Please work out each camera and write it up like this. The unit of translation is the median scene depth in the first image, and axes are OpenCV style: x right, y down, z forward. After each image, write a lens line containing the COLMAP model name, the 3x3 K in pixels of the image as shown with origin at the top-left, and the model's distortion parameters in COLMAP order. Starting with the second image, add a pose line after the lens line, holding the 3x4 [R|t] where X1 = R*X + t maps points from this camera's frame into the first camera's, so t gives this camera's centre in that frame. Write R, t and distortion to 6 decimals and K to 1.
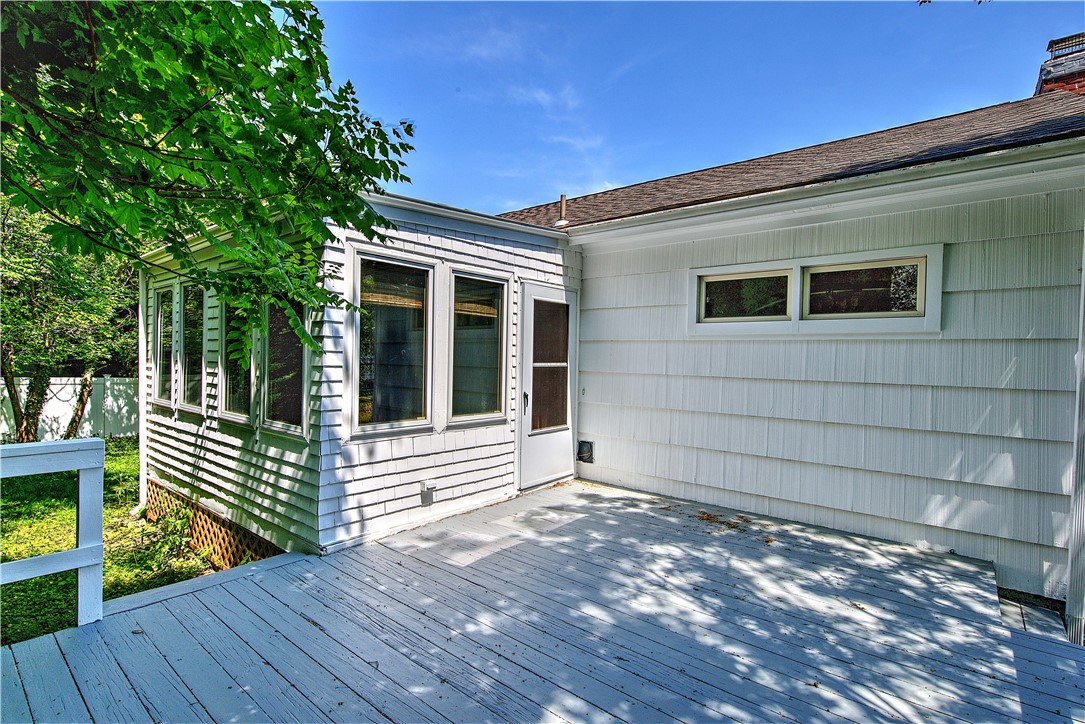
lens RADIAL K [[514.6, 0, 546.7], [0, 514.6, 361.1], [0, 0, 1]] dist [0.011482, -0.000622]
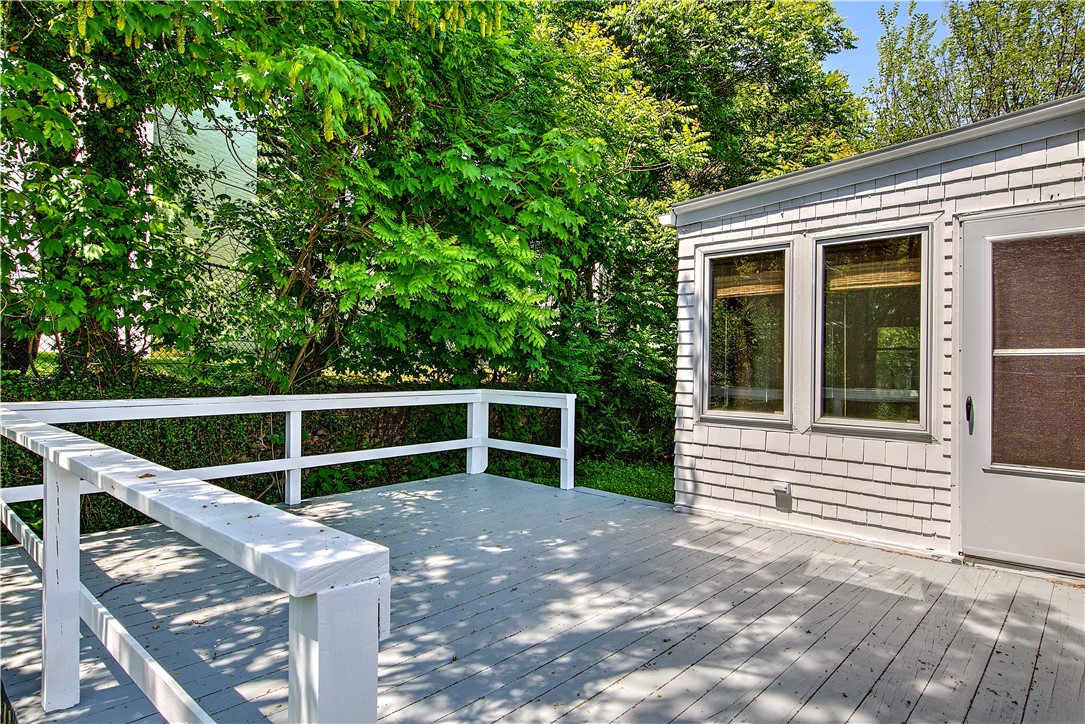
lens RADIAL K [[588.8, 0, 548.4], [0, 588.8, 362.9], [0, 0, 1]] dist [0.002832, 0.000519]
pose [[-0.037030, -0.022673, -0.999057, 0.737934], [-0.018411, 0.999588, -0.022003, 0.048073], [0.999145, 0.017579, -0.037432, 0.565331]]
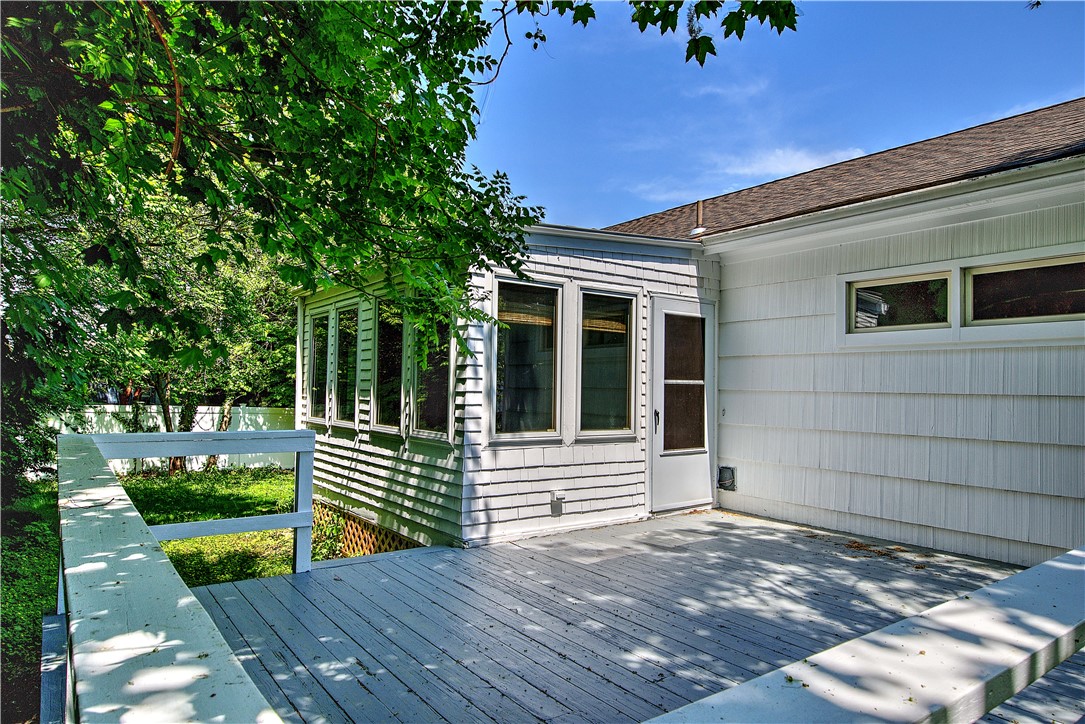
lens RADIAL K [[647.3, 0, 535.3], [0, 647.3, 356.9], [0, 0, 1]] dist [0.011105, -0.002733]
pose [[0.965583, -0.013590, -0.259739, 0.060568], [-0.001455, 0.998336, -0.057645, 0.034439], [0.260090, 0.056039, 0.963957, -0.248834]]
